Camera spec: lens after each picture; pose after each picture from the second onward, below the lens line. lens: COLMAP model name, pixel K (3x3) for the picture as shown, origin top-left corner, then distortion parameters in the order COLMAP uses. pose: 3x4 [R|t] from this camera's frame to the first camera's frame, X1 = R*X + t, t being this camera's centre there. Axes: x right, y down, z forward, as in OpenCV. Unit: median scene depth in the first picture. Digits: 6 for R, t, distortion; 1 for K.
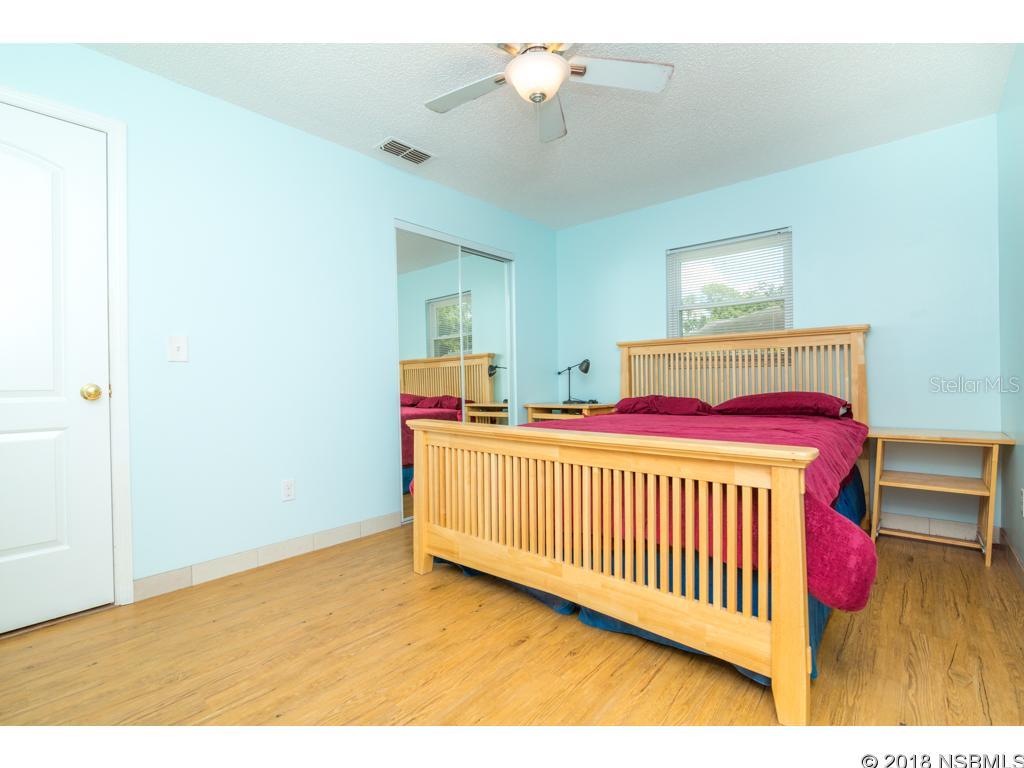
lens RADIAL K [[476.1, 0, 513.9], [0, 476.1, 380.8], [0, 0, 1]] dist [-0.017035, 0.004251]
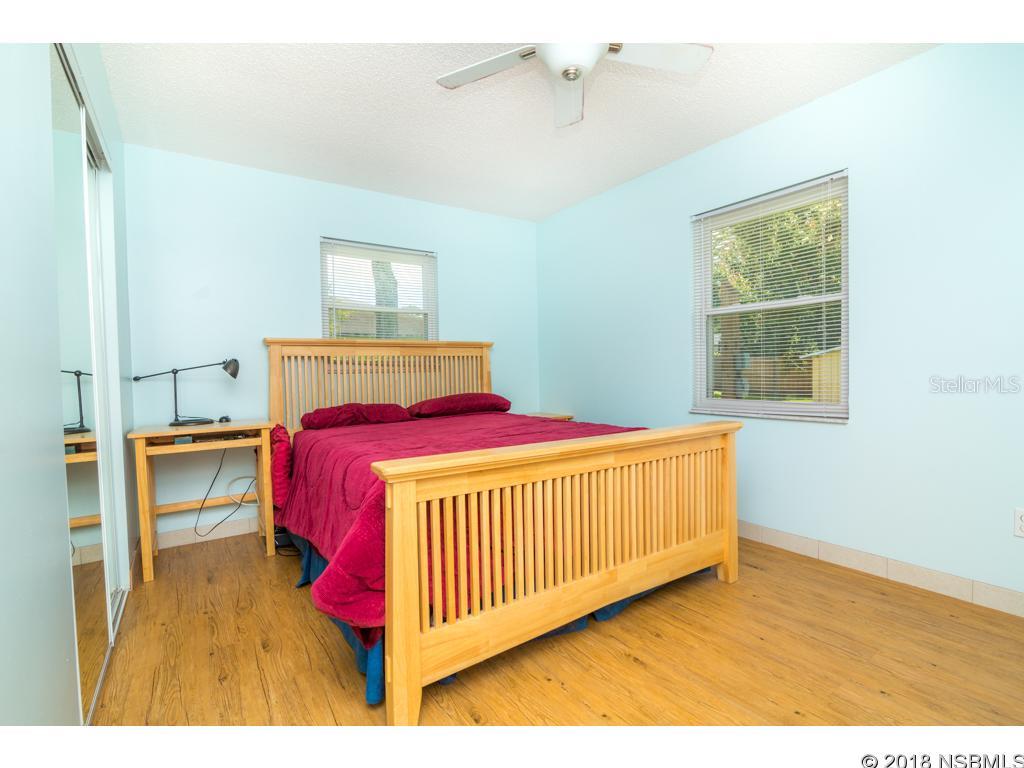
lens RADIAL K [[476.1, 0, 513.5], [0, 476.1, 381.6], [0, 0, 1]] dist [-0.017035, 0.004251]
pose [[0.249144, -0.009831, 0.968417, -0.763197], [0.016999, 0.999839, 0.005776, -0.015891], [-0.968317, 0.015023, 0.249271, 0.788188]]
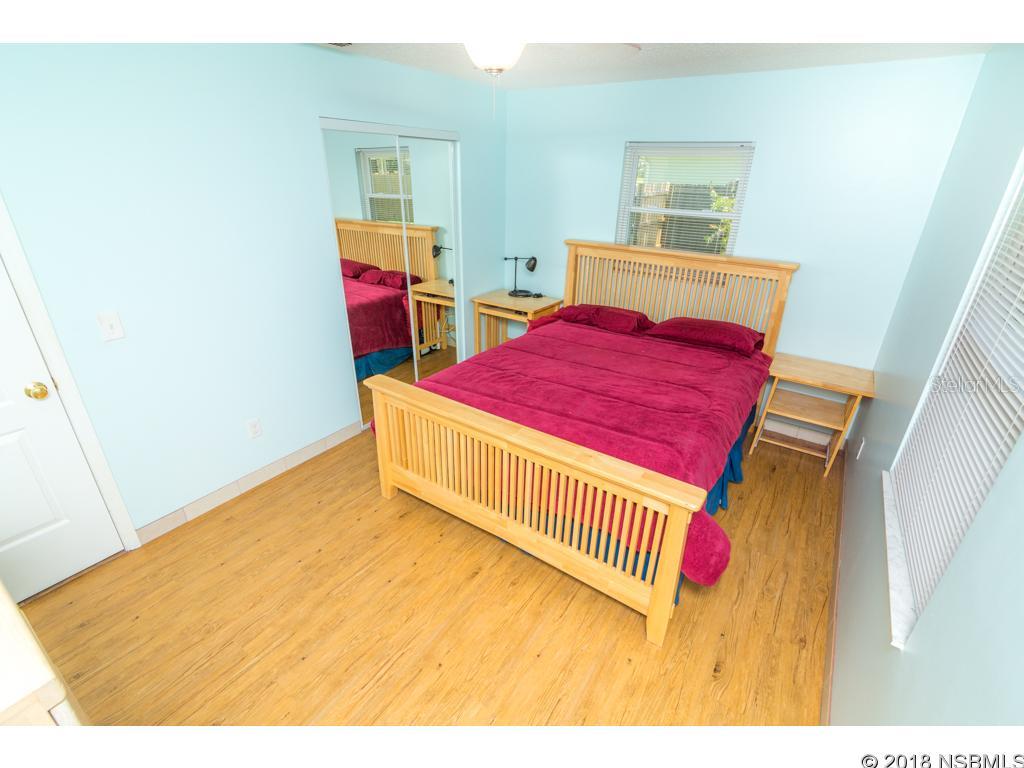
lens RADIAL K [[476.1, 0, 513.6], [0, 476.1, 383.5], [0, 0, 1]] dist [-0.017035, 0.004251]
pose [[0.992664, -0.017043, 0.119696, -0.022620], [-0.034260, 0.909787, 0.413660, -0.390410], [-0.115948, -0.414726, 0.902529, 0.003023]]
